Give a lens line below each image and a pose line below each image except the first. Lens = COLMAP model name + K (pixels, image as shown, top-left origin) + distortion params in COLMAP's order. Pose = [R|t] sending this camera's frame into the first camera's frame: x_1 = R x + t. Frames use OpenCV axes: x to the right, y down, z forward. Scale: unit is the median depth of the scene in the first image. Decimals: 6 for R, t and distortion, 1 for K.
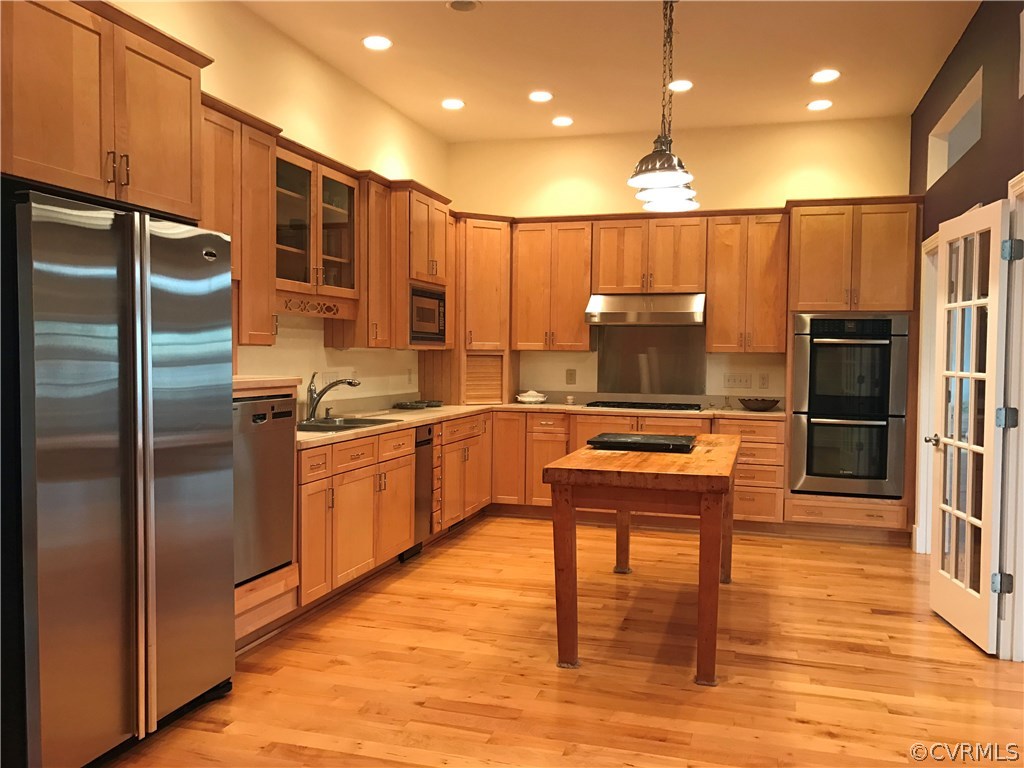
lens RADIAL K [[835.8, 0, 514.4], [0, 835.8, 385.3], [0, 0, 1]] dist [0.019631, -0.010872]
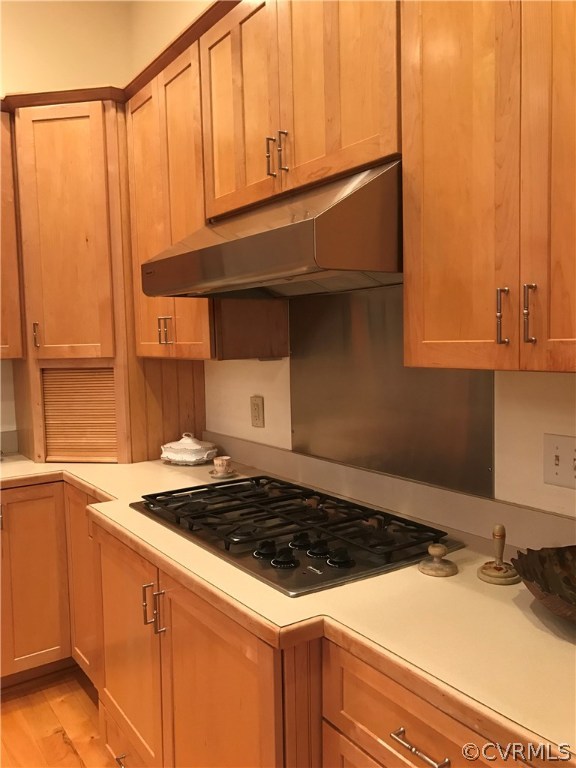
lens RADIAL K [[626.9, 0, 289.9], [0, 626.9, 383.3], [0, 0, 1]] dist [0.019631, -0.010872]
pose [[0.777829, 0.016596, -0.628257, 0.363510], [0.003758, 0.999511, 0.031055, -0.044995], [0.628465, -0.026517, 0.777386, 0.892477]]
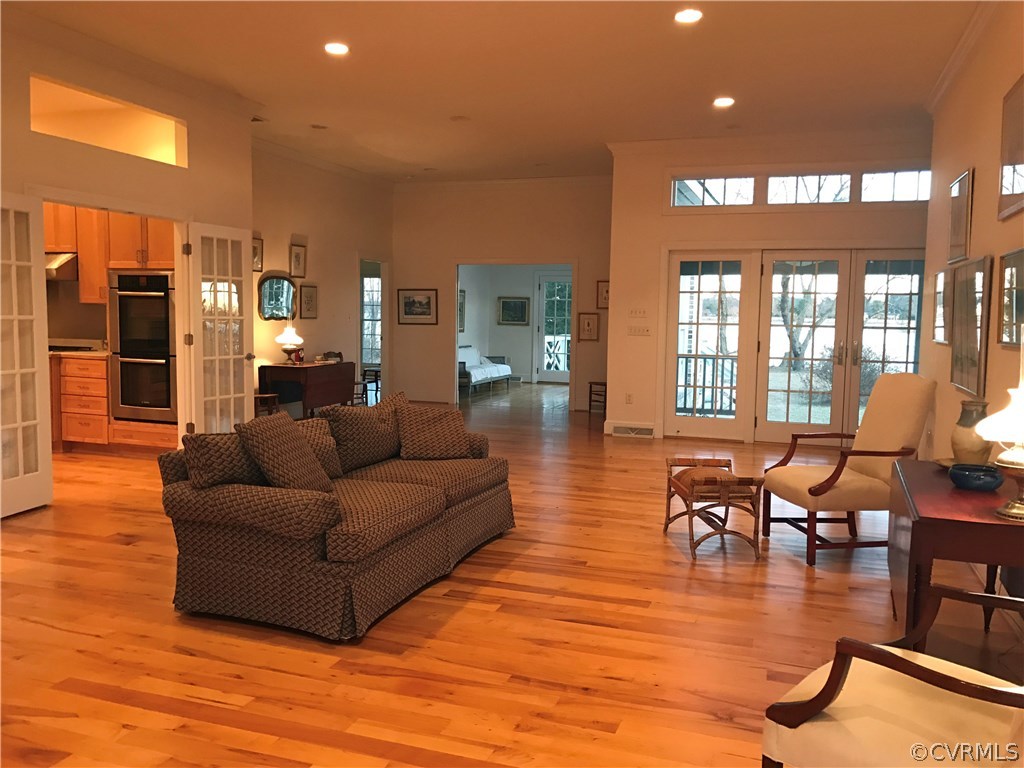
lens RADIAL K [[835.8, 0, 514.4], [0, 835.8, 385.3], [0, 0, 1]] dist [0.019631, -0.010872]
pose [[0.998999, 0.009455, -0.043716, 0.987698], [-0.007355, 0.998823, 0.047951, 0.017334], [0.044118, -0.047581, 0.997893, -0.185324]]
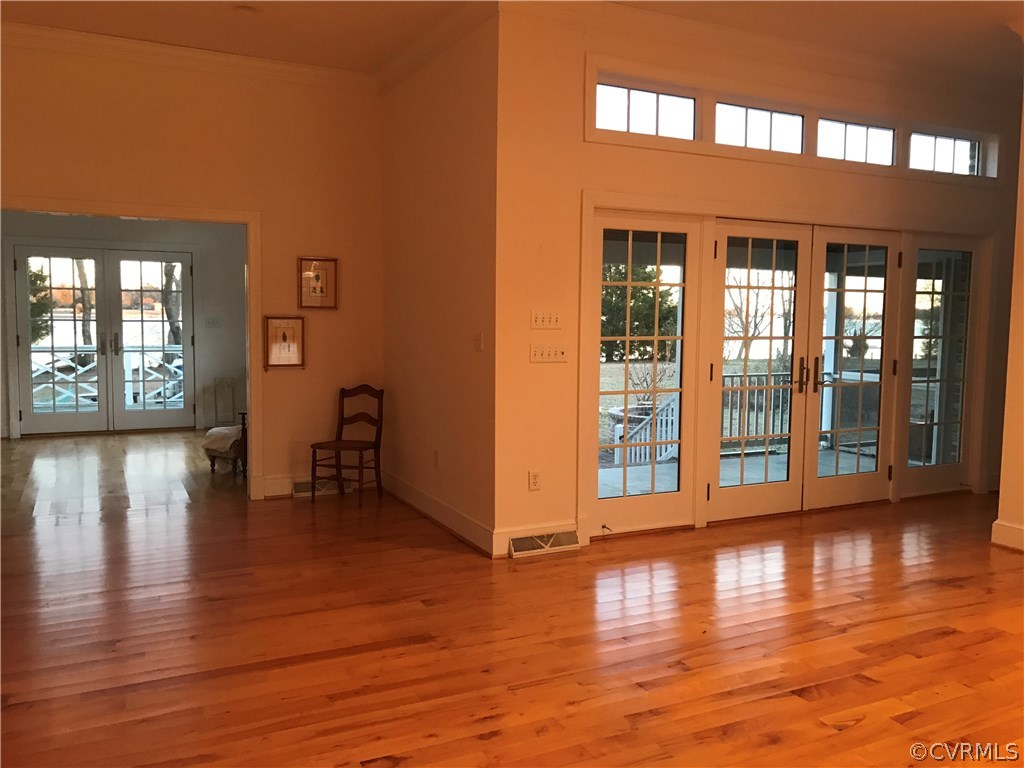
lens RADIAL K [[841.2, 0, 511.9], [0, 841.2, 375.0], [0, 0, 1]] dist [0.048480, -0.001271]
pose [[0.728291, -0.057960, 0.682813, 0.554609], [0.023975, 0.997962, 0.059139, -0.040610], [-0.684849, -0.026700, 0.728196, 0.780522]]
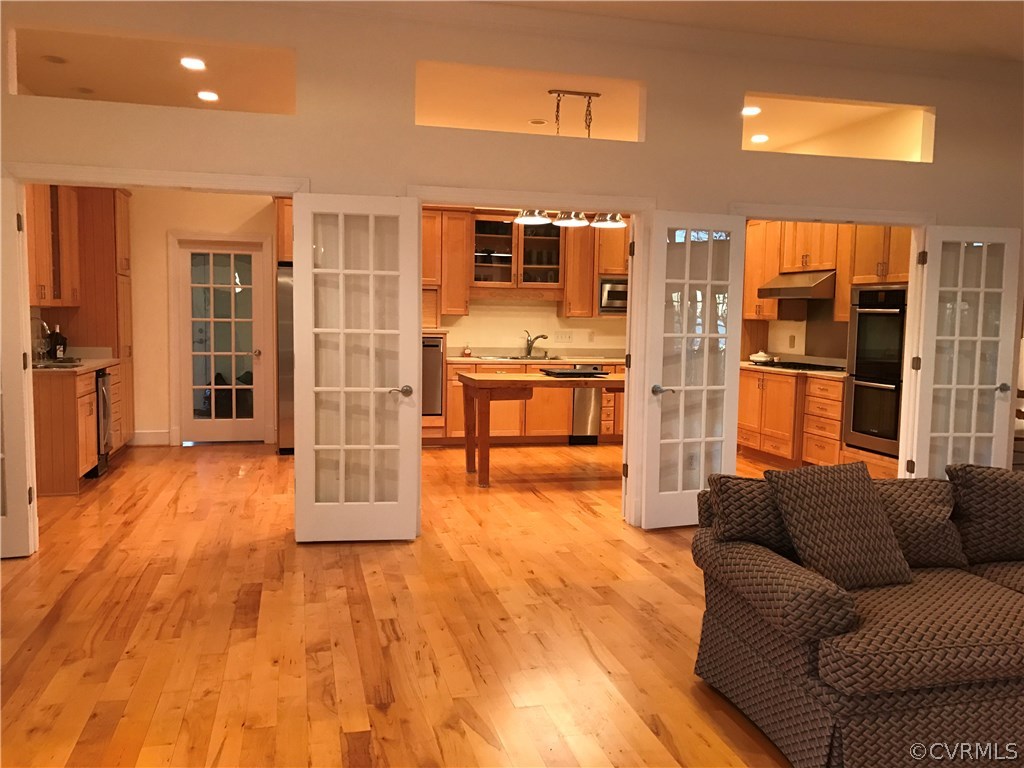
lens RADIAL K [[837.7, 0, 509.4], [0, 837.7, 387.1], [0, 0, 1]] dist [0.019624, -0.006242]
pose [[0.507423, 0.070077, -0.858843, 1.099384], [-0.044444, 0.997489, 0.055132, 0.007524], [0.860550, 0.010195, 0.509264, 0.032382]]
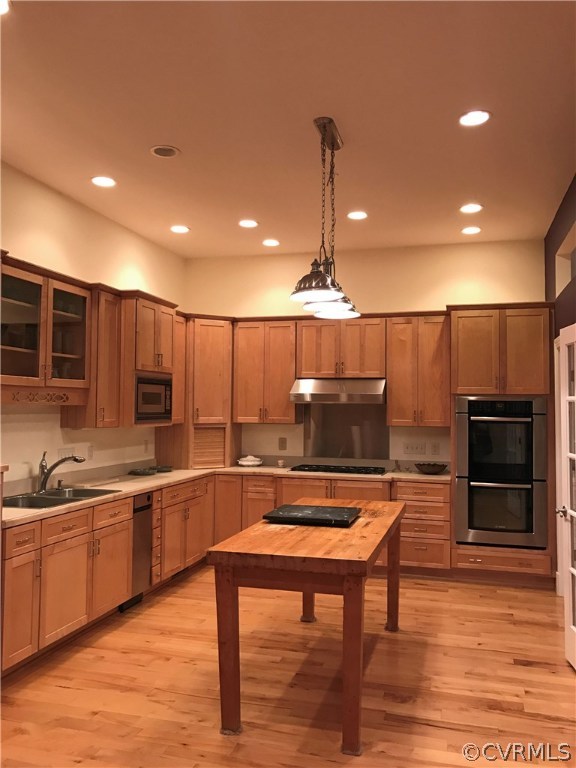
lens RADIAL K [[626.9, 0, 289.9], [0, 626.9, 383.3], [0, 0, 1]] dist [0.019631, -0.010872]
pose [[0.999880, -0.001967, 0.015338, 0.078625], [0.003124, 0.997117, -0.075816, -0.035924], [-0.015144, 0.075855, 0.997004, 0.083048]]
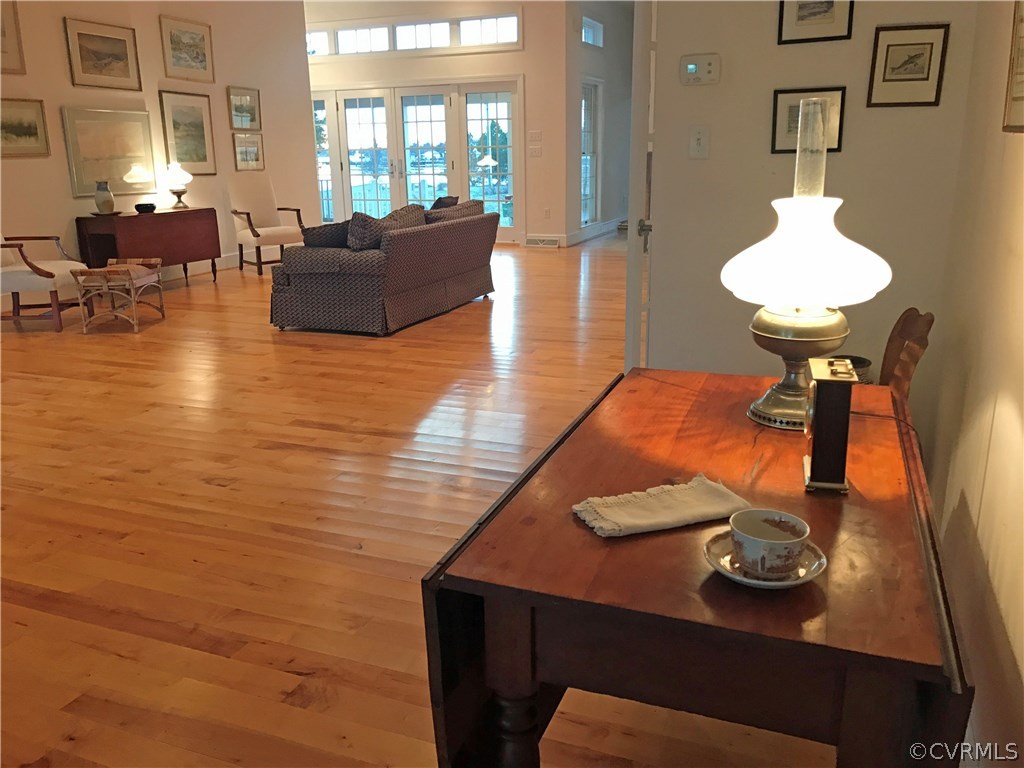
lens RADIAL K [[835.8, 0, 514.4], [0, 835.8, 385.3], [0, 0, 1]] dist [0.019631, -0.010872]
pose [[-0.995212, -0.018896, 0.095899, 0.558578], [0.011594, 0.951389, 0.307774, -0.034884], [-0.097053, 0.307413, -0.946614, 1.628378]]
